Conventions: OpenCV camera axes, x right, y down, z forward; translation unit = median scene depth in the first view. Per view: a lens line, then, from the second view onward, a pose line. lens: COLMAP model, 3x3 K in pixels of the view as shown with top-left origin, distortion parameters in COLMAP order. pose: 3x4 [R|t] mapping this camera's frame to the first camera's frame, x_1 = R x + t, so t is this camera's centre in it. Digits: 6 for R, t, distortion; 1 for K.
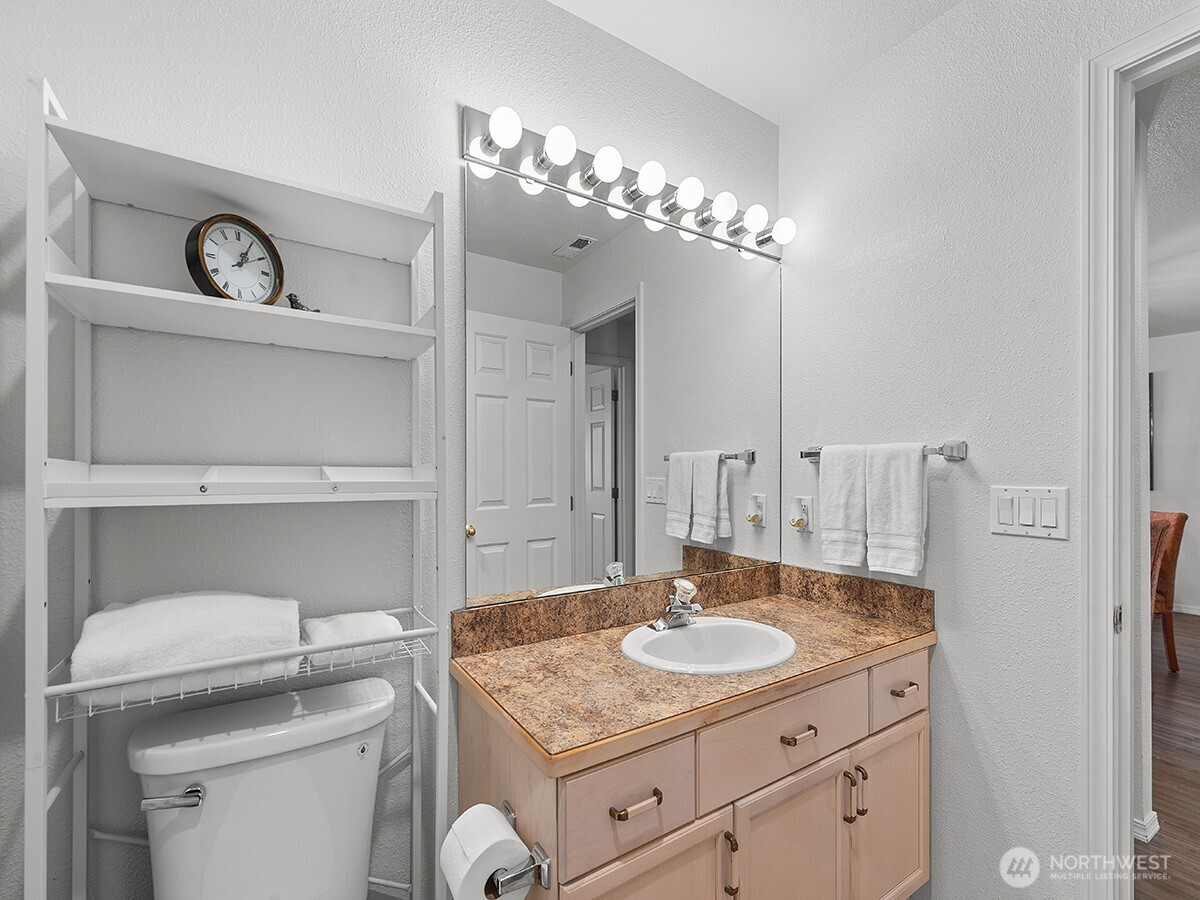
lens RADIAL K [[532.5, 0, 604.6], [0, 532.5, 463.8], [0, 0, 1]] dist [0.001515, -0.000382]
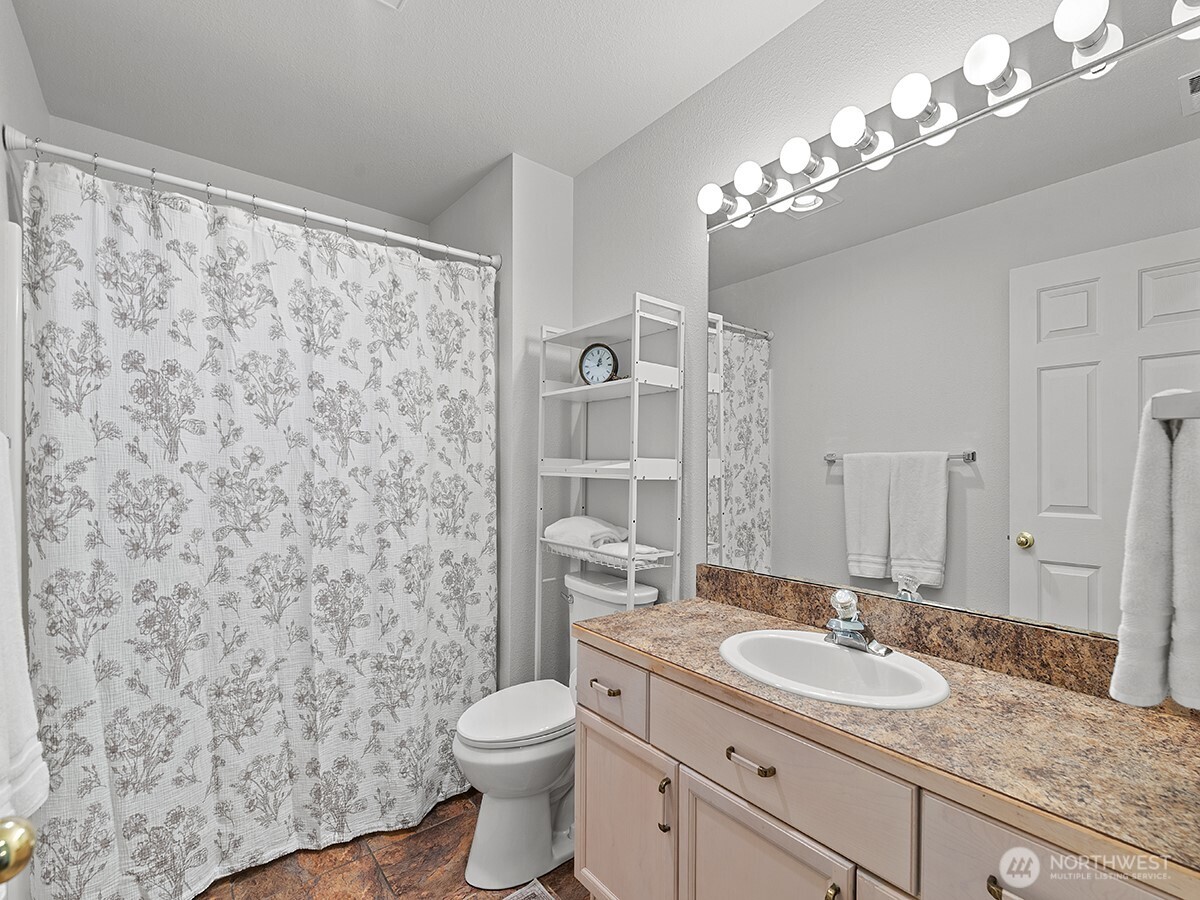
lens RADIAL K [[543.8, 0, 604.4], [0, 543.8, 456.1], [0, 0, 1]] dist [0.002348, 0.000475]
pose [[0.115230, -0.011669, -0.993270, 1.178267], [0.003436, 0.999930, -0.011348, 0.009772], [0.993333, -0.002105, 0.115262, 0.621456]]
